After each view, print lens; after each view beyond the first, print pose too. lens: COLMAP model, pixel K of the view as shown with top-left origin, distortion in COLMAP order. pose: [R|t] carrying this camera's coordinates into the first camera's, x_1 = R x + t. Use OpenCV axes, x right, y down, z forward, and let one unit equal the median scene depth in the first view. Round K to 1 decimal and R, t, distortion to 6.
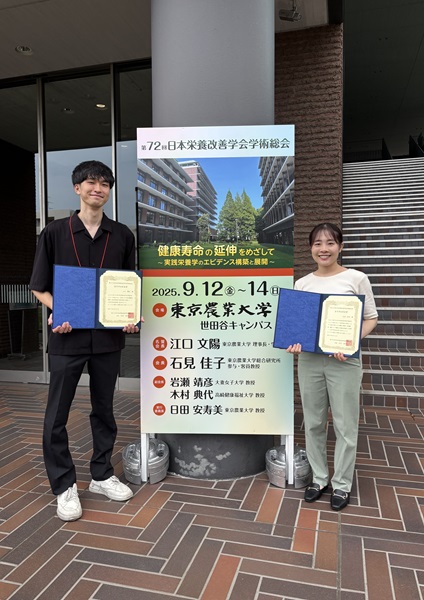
lens RADIAL K [[510.1, 0, 207.1], [0, 510.1, 293.4], [0, 0, 1]] dist [-0.003294, 0.009189]
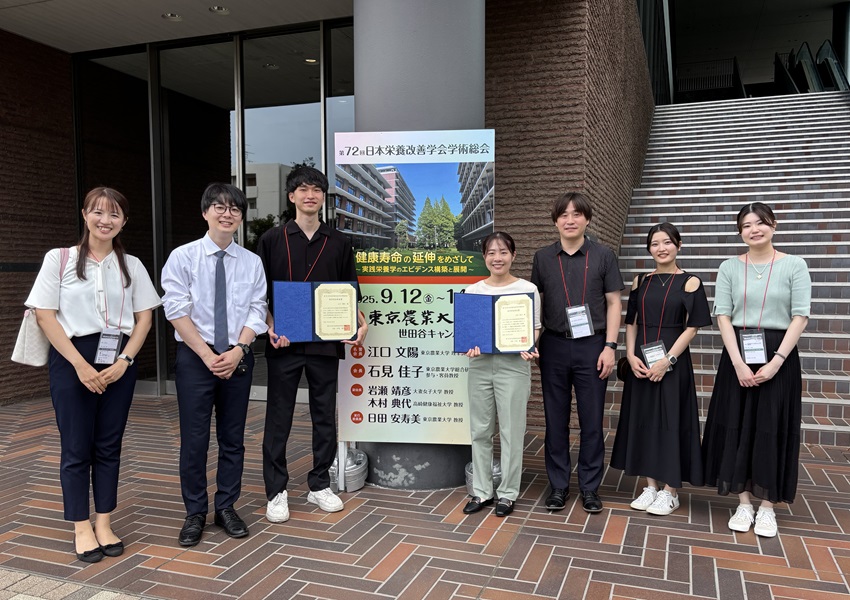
lens RADIAL K [[722.7, 0, 429.1], [0, 722.7, 304.7], [0, 0, 1]] dist [-0.003294, 0.009189]
pose [[0.998435, 0.009442, -0.055118, 0.121817], [-0.007955, 0.999600, 0.027135, -0.030837], [0.055352, -0.026654, 0.998111, -0.386849]]
